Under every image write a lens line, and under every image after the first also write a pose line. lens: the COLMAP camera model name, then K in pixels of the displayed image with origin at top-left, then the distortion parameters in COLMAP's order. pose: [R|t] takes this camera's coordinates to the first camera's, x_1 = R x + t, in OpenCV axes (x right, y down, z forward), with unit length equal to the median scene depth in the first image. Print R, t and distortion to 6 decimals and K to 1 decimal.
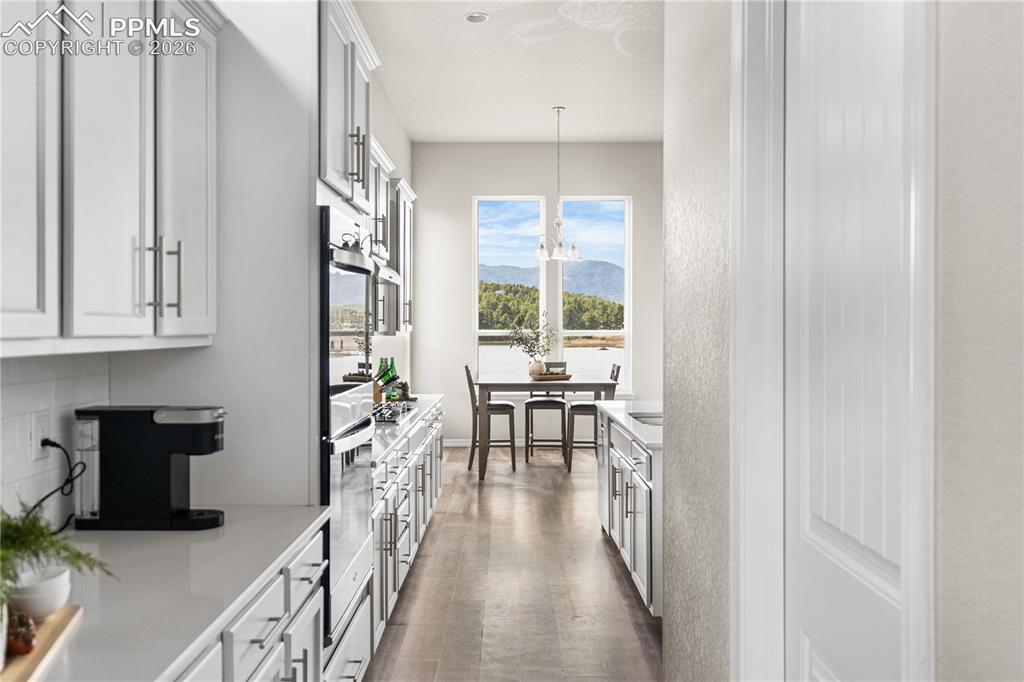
lens RADIAL K [[836.1, 0, 512.3], [0, 836.1, 339.1], [0, 0, 1]] dist [0.000916, 0.000464]
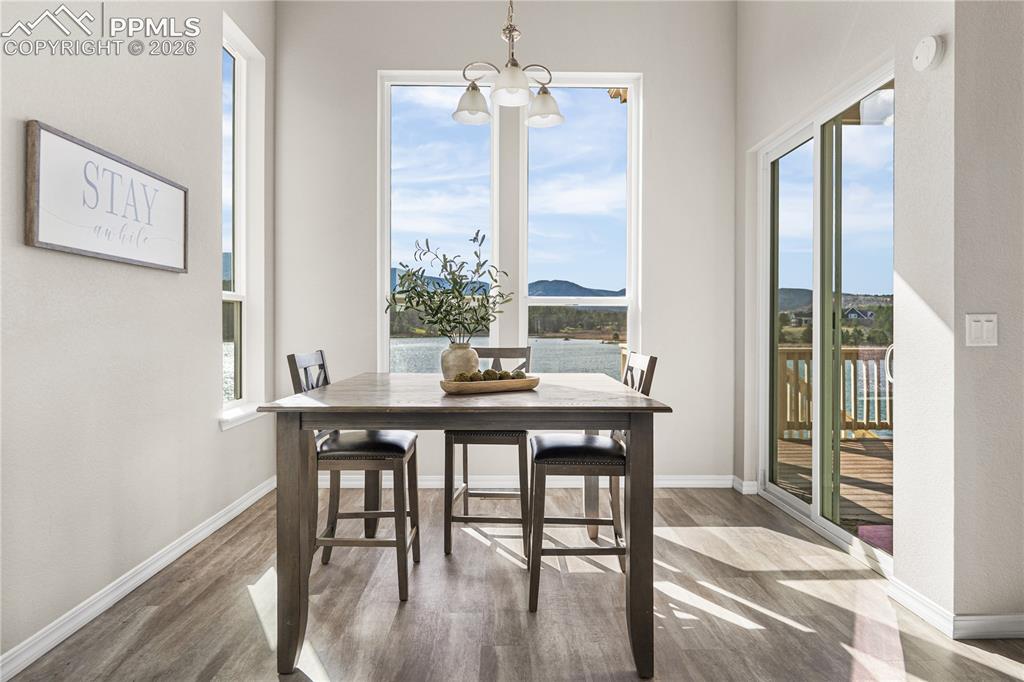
lens RADIAL K [[558.4, 0, 510.7], [0, 558.4, 333.8], [0, 0, 1]] dist [0.002597, 0.000011]
pose [[0.999941, 0.005478, 0.009433, 0.051366], [-0.005497, 0.999983, 0.001960, 0.018851], [-0.009422, -0.002012, 0.999954, 0.686150]]
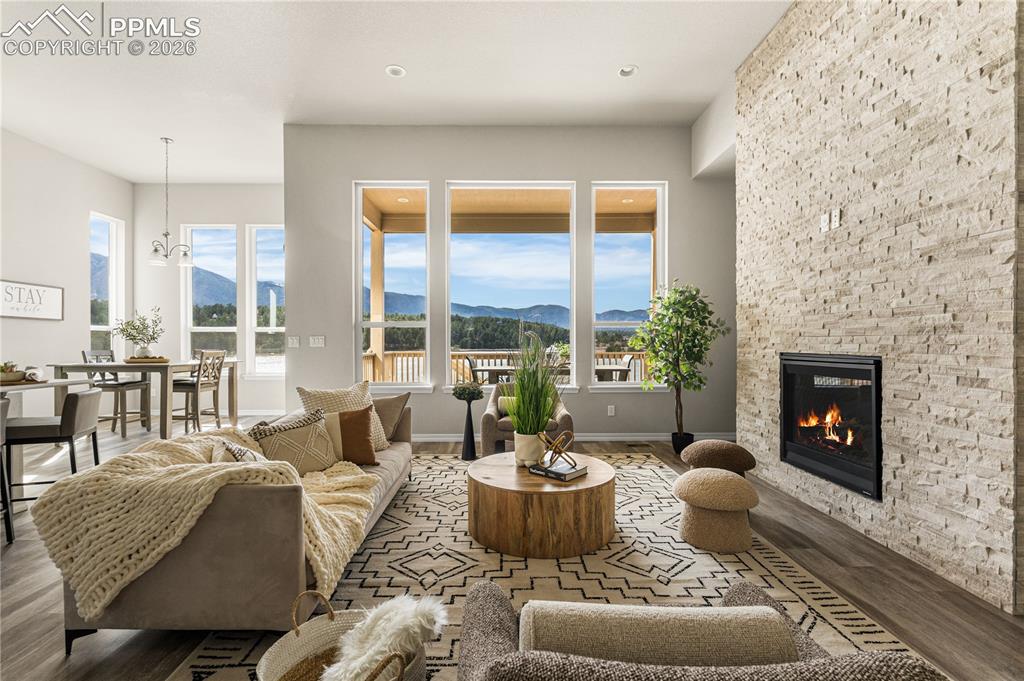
lens RADIAL K [[455.8, 0, 512.1], [0, 455.8, 343.7], [0, 0, 1]] dist [-0.002024, -0.000764]
pose [[0.999924, -0.000544, 0.012317, 0.530796], [0.000661, 0.999955, -0.009452, 0.026303], [-0.012311, 0.009460, 0.999879, 0.323741]]
